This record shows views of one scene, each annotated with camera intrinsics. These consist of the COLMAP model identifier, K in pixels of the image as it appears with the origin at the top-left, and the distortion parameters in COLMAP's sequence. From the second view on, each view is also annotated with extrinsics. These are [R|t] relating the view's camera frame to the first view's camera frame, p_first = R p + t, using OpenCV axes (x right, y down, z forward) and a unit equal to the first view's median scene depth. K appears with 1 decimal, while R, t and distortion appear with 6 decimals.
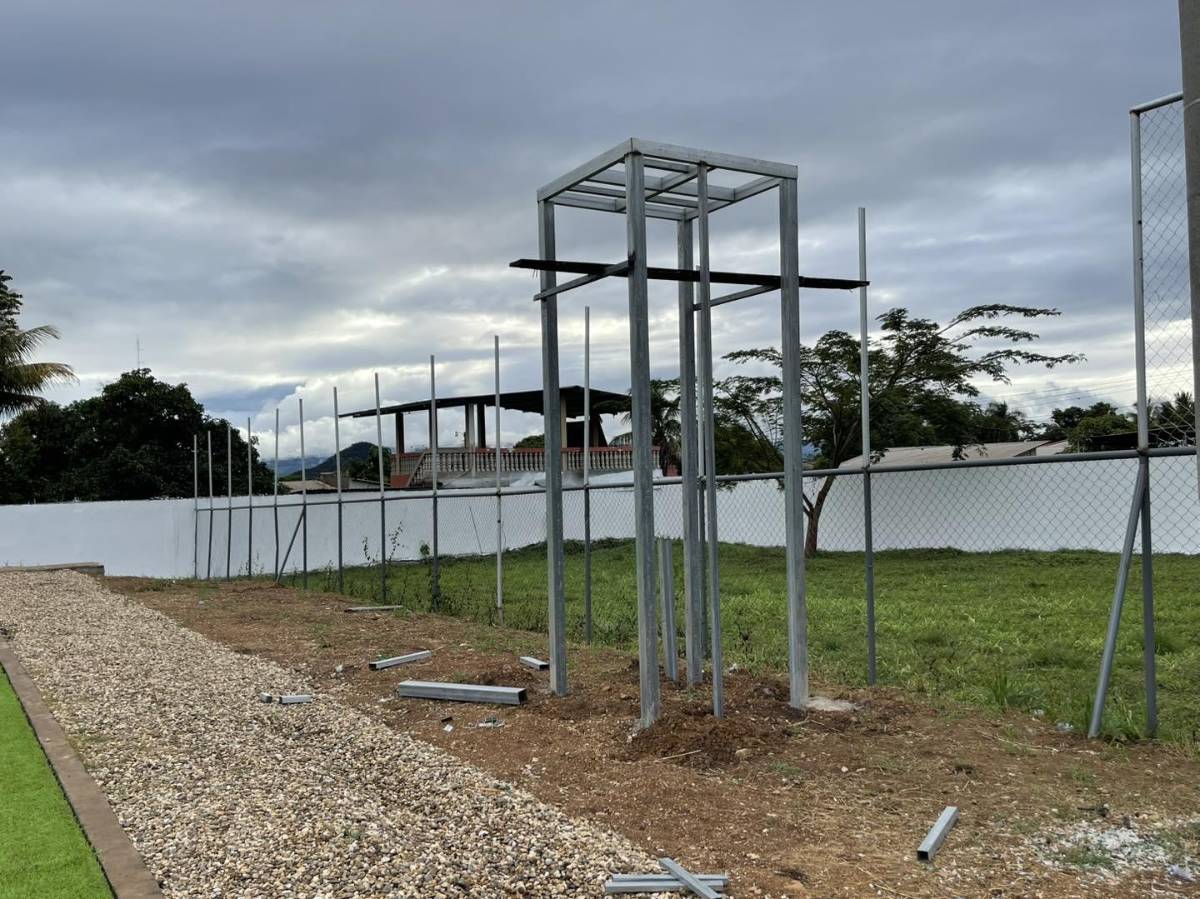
lens RADIAL K [[1086.7, 0, 542.8], [0, 1086.7, 449.8], [0, 0, 1]] dist [0.044413, -0.008794]
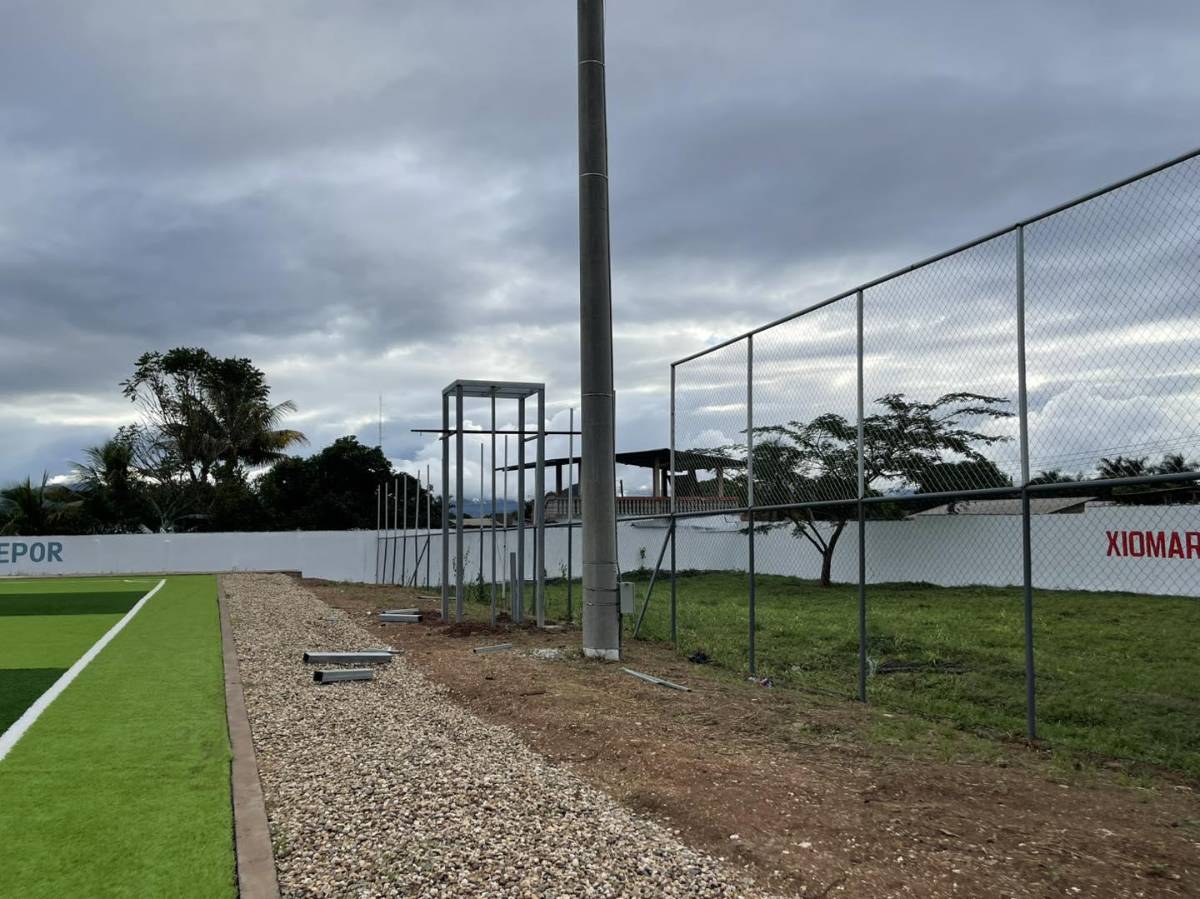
lens RADIAL K [[1086.7, 0, 542.8], [0, 1086.7, 449.8], [0, 0, 1]] dist [0.044413, -0.008794]
pose [[0.973963, 0.005776, -0.226634, 0.204995], [-0.013746, 0.999341, -0.033604, -0.014720], [0.226291, 0.035844, 0.973400, -0.318631]]
